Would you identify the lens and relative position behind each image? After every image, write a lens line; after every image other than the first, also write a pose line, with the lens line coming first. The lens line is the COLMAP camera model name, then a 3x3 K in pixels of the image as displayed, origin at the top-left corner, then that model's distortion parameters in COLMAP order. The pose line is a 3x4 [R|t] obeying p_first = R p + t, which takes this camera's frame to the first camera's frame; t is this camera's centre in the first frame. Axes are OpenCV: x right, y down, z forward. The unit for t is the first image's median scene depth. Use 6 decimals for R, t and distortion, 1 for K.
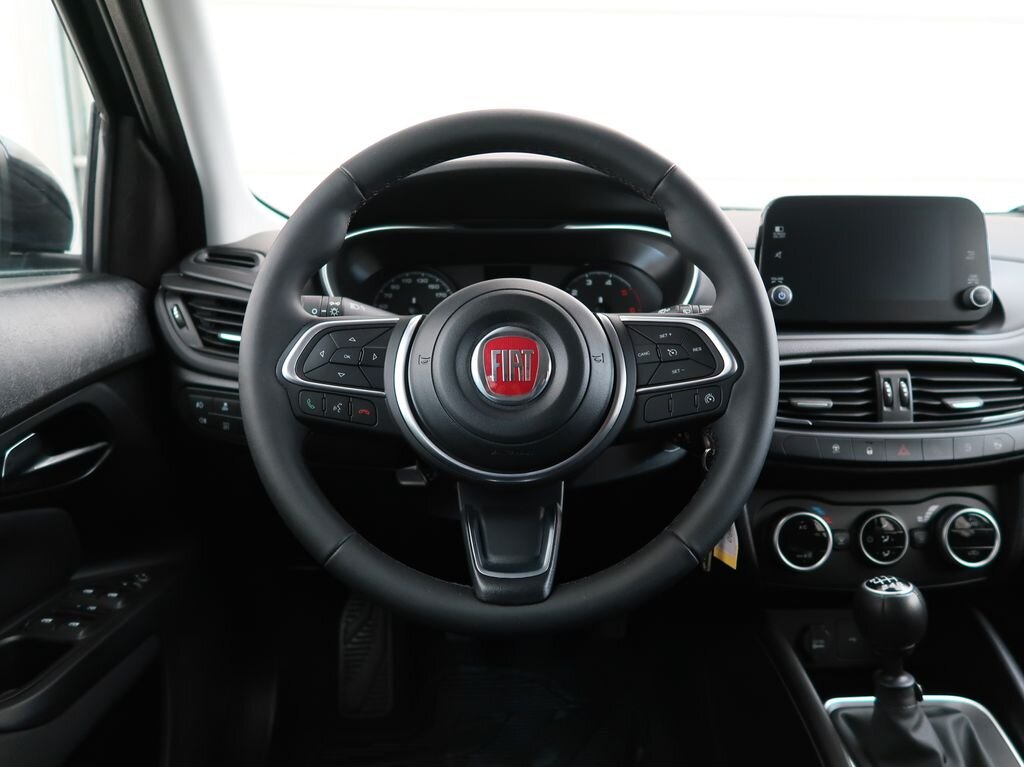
lens RADIAL K [[789.4, 0, 512.0], [0, 789.4, 379.6], [0, 0, 1]] dist [-0.027000, 0.009376]
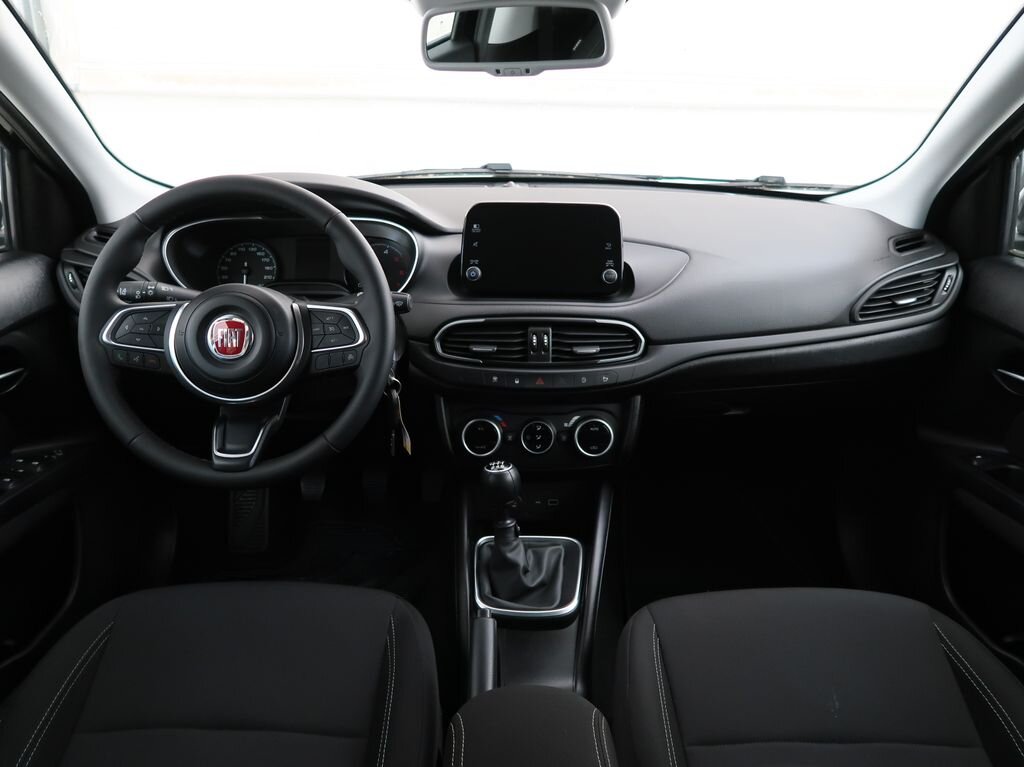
lens RADIAL K [[789.4, 0, 512.2], [0, 789.4, 380.4], [0, 0, 1]] dist [-0.027000, 0.009376]
pose [[0.999747, 0.016911, -0.014810, 0.438856], [-0.014489, 0.988485, 0.150622, -0.132191], [0.017187, -0.150369, 0.988481, -0.483504]]
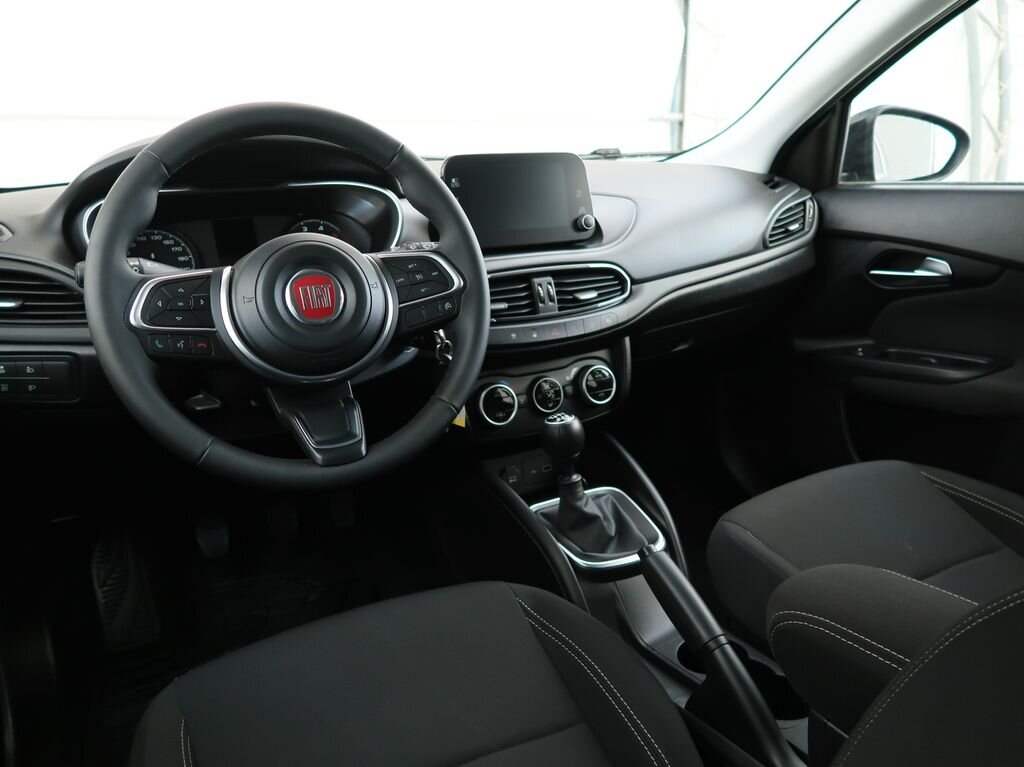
lens RADIAL K [[789.4, 0, 512.5], [0, 789.4, 380.0], [0, 0, 1]] dist [-0.027000, 0.009376]
pose [[0.884672, -0.148140, 0.442051, -0.221975], [0.109933, 0.987722, 0.110998, 0.006684], [-0.453067, -0.049601, 0.890095, -0.264114]]
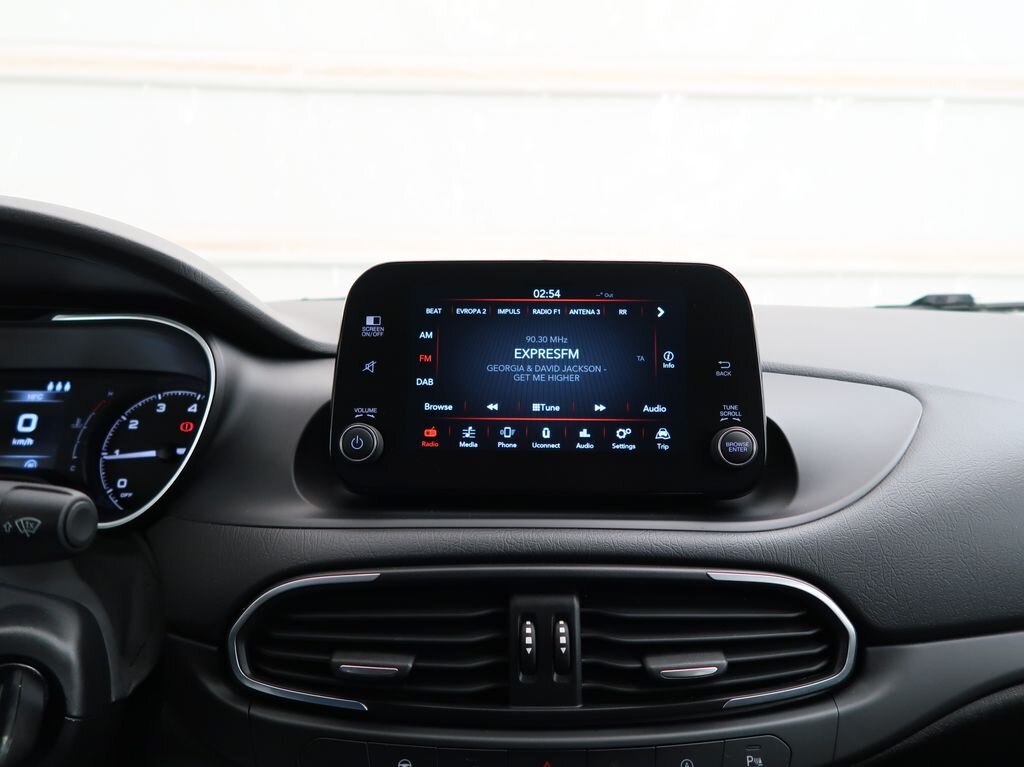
lens RADIAL K [[789.4, 0, 509.8], [0, 789.4, 382.2], [0, 0, 1]] dist [-0.027000, 0.009376]
pose [[0.999792, 0.006519, -0.019322, 0.453714], [-0.008908, 0.991958, -0.126256, -0.080427], [0.018344, 0.126402, 0.991809, 0.464106]]
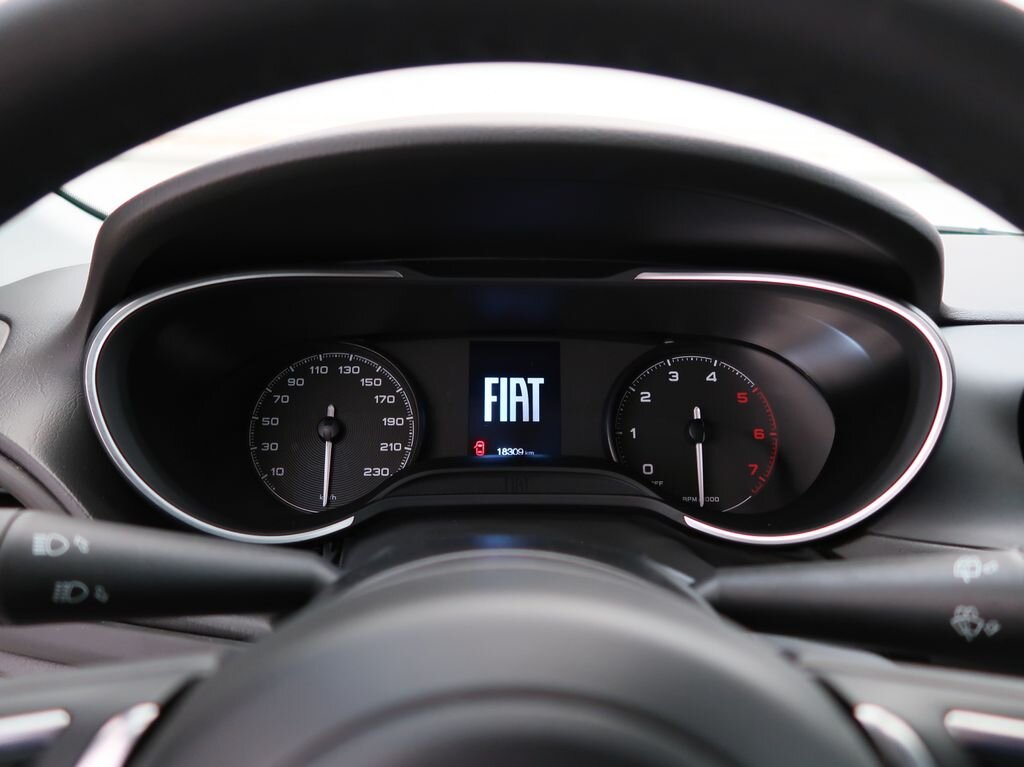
lens RADIAL K [[789.4, 0, 512.8], [0, 789.4, 379.5], [0, 0, 1]] dist [-0.027000, 0.009376]
pose [[0.999923, 0.011367, 0.004935, -0.010850], [-0.011385, 0.999928, 0.003731, -0.143958], [-0.004892, -0.003787, 0.999981, 0.569640]]
